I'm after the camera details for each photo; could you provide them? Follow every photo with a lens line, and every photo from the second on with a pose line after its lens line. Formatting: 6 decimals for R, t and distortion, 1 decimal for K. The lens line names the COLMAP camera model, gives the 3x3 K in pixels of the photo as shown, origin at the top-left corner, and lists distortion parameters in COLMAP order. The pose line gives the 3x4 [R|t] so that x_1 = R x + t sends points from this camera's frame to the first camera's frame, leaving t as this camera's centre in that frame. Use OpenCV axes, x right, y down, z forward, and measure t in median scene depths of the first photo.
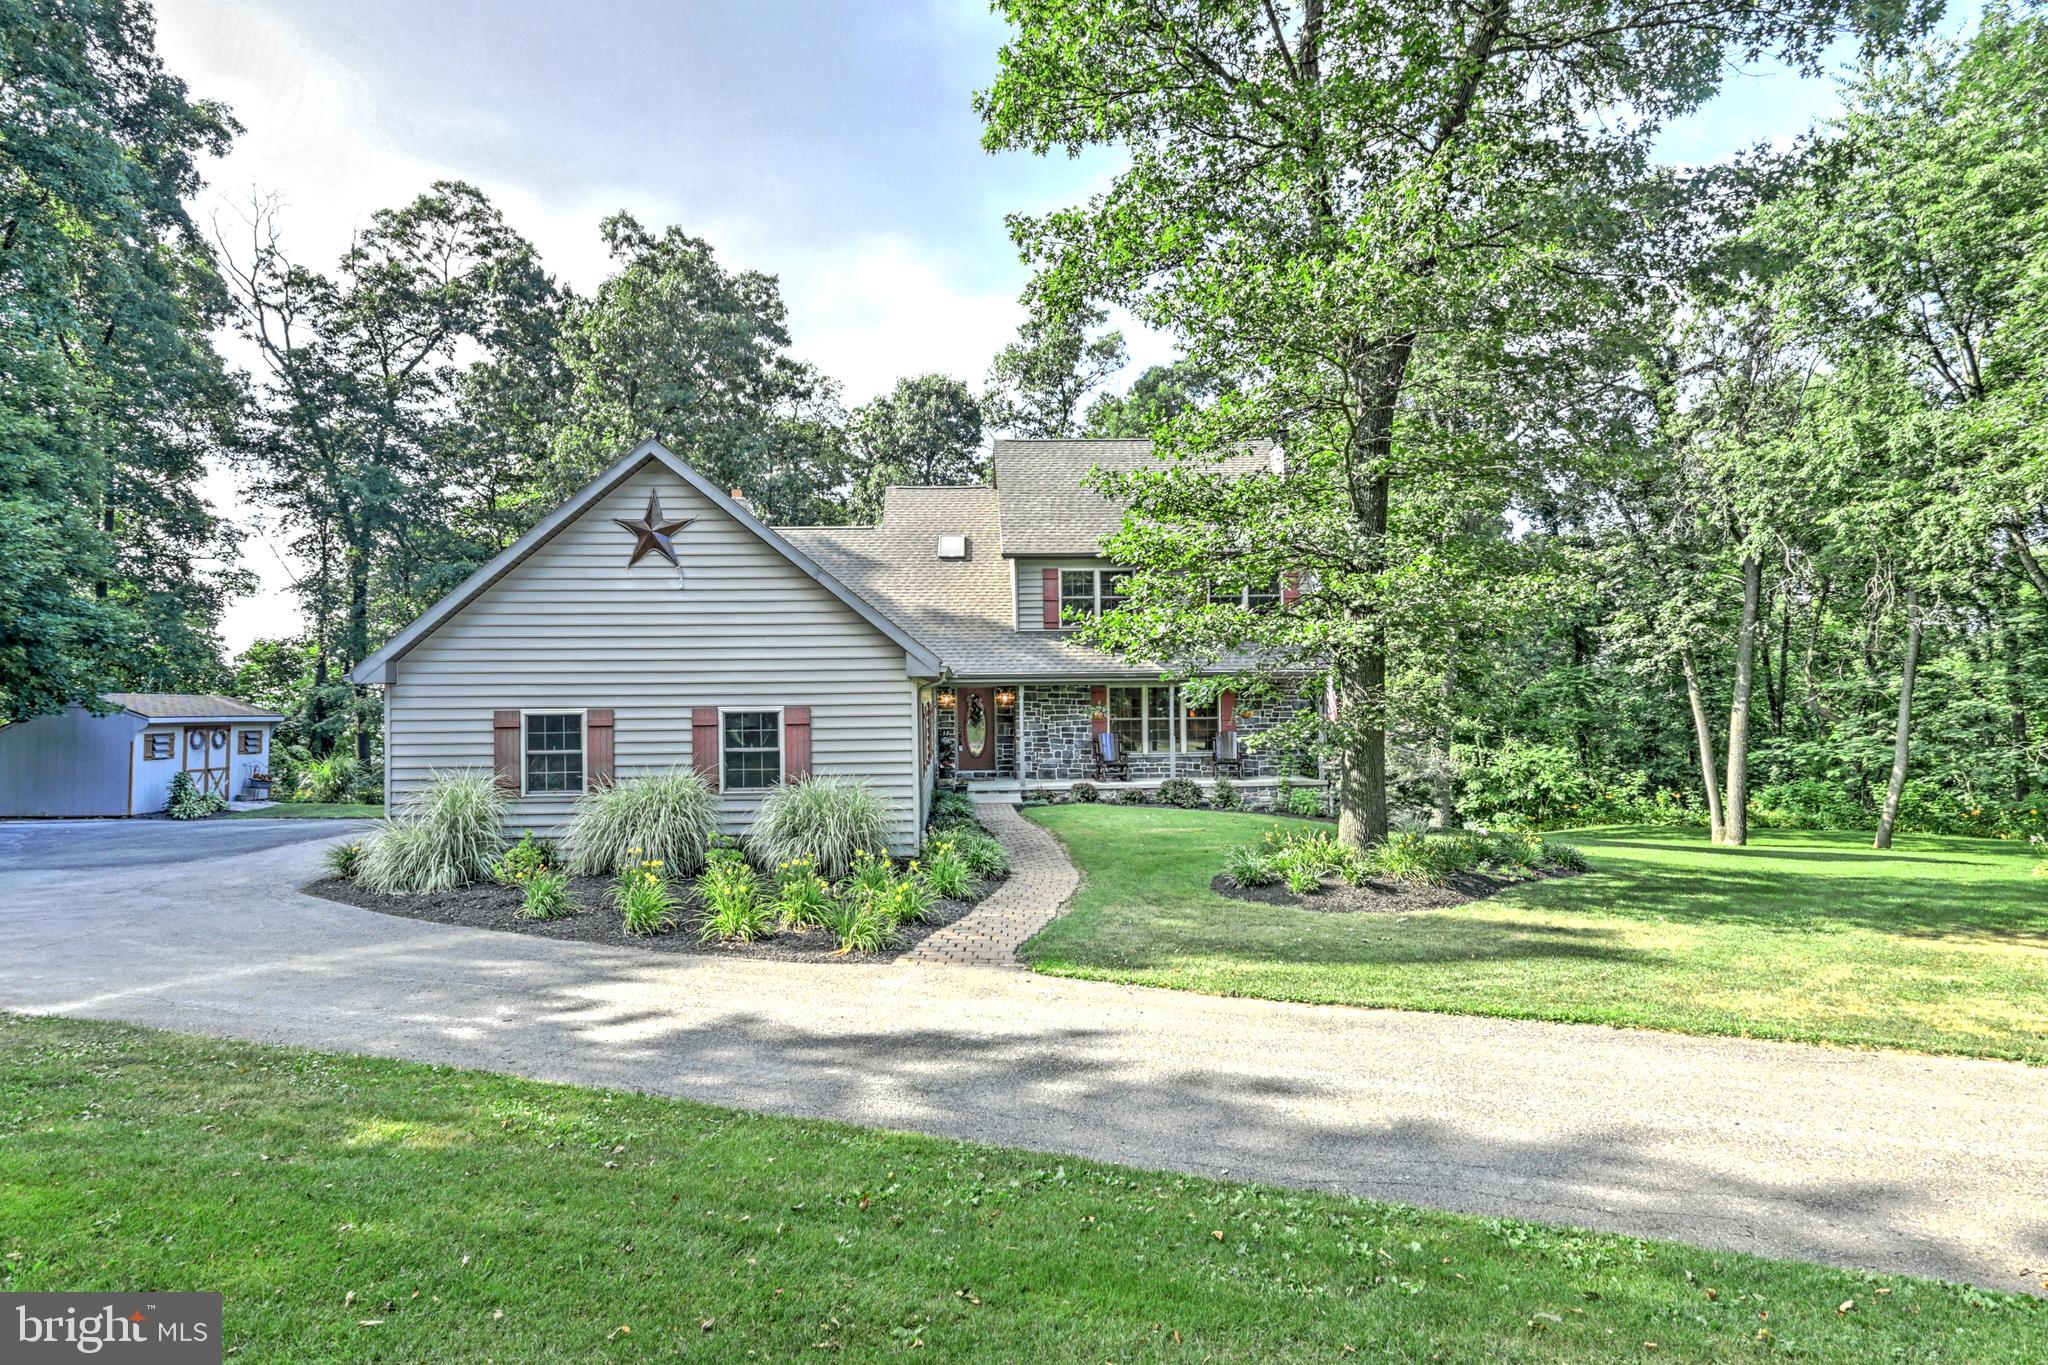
lens RADIAL K [[1119.8, 0, 943.6], [0, 1119.8, 664.1], [0, 0, 1]] dist [0.007029, -0.000349]
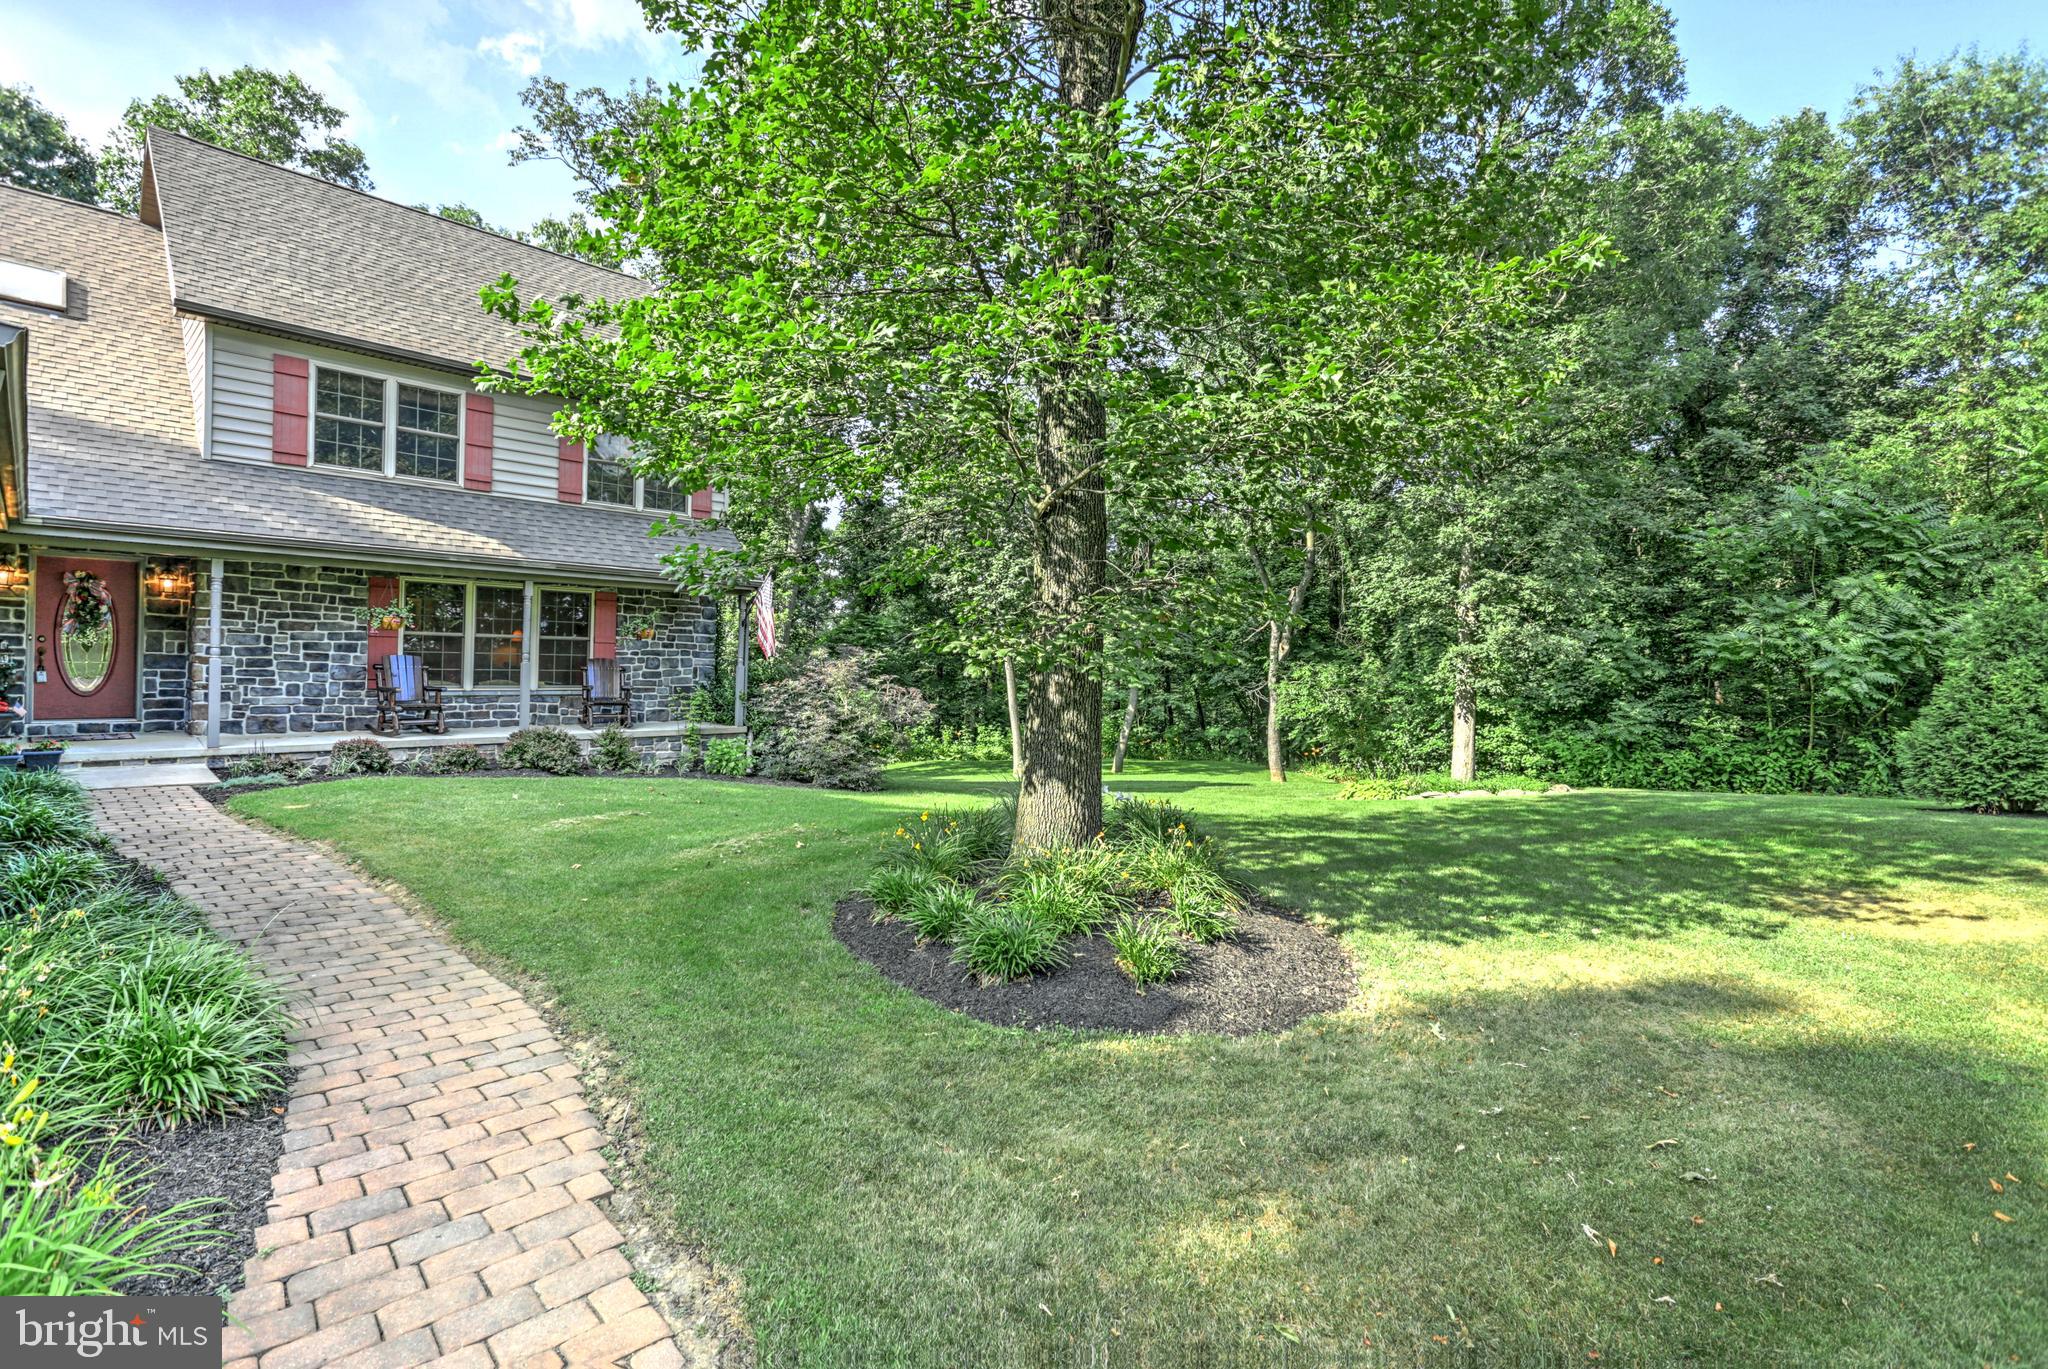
lens RADIAL K [[966.7, 0, 1057.6], [0, 966.7, 657.3], [0, 0, 1]] dist [-0.004954, 0.007814]
pose [[0.674332, 0.034248, 0.737634, 0.001080], [-0.061045, 0.998090, 0.009466, 0.036647], [-0.735901, -0.051412, 0.675135, 0.391995]]
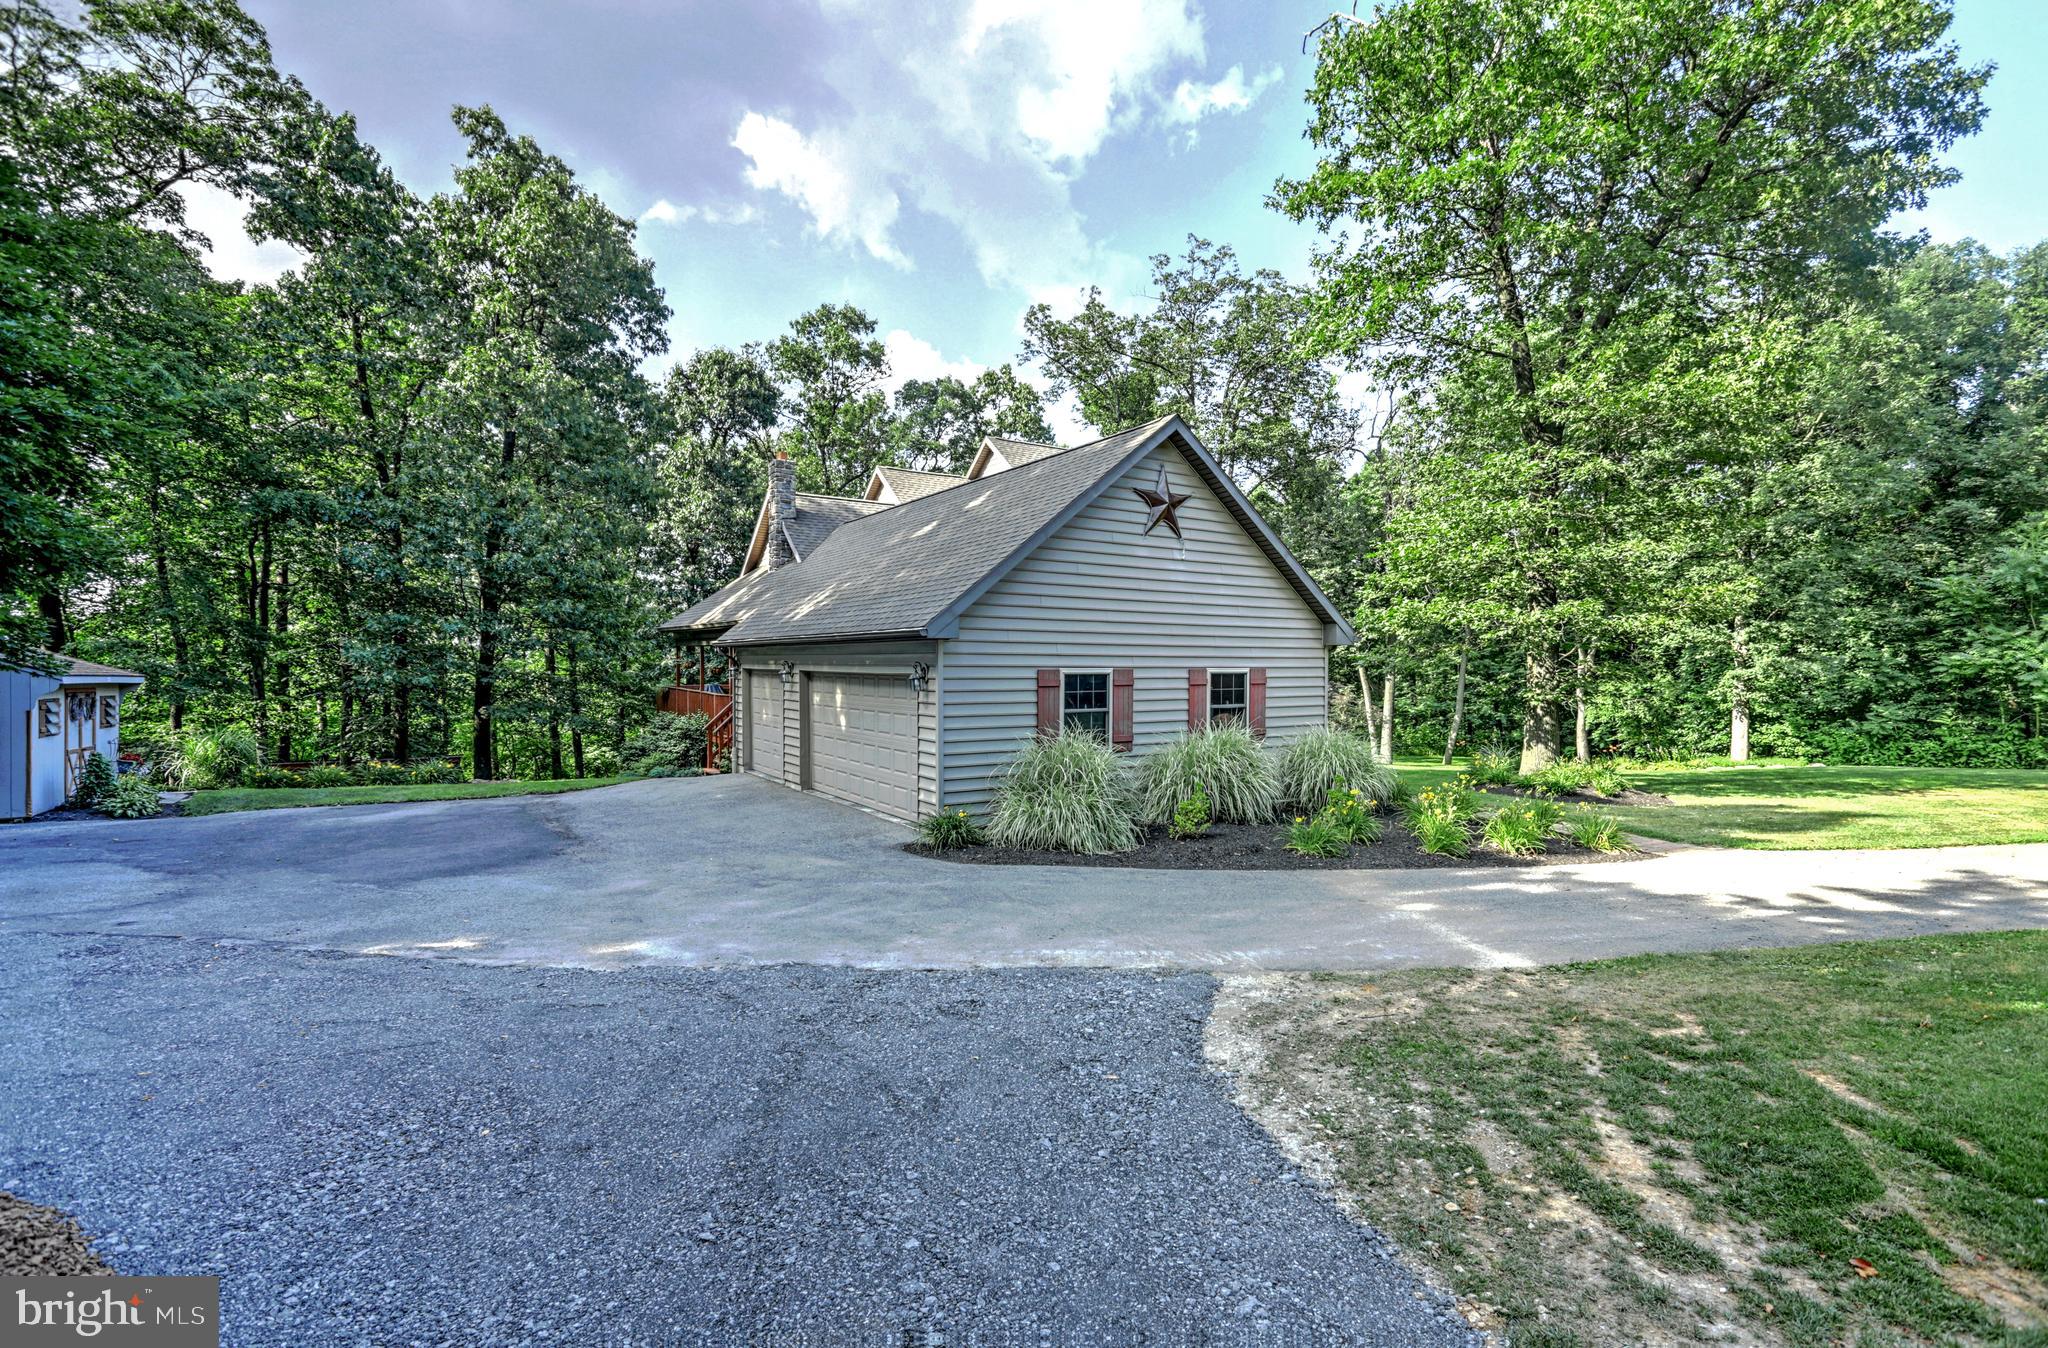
lens RADIAL K [[966.7, 0, 1035.5], [0, 966.7, 675.1], [0, 0, 1]] dist [-0.004954, 0.007814]
pose [[0.837226, 0.009618, 0.546773, -0.525757], [-0.029425, 0.999189, 0.027479, 0.014341], [-0.546065, -0.039095, 0.836830, 0.174581]]
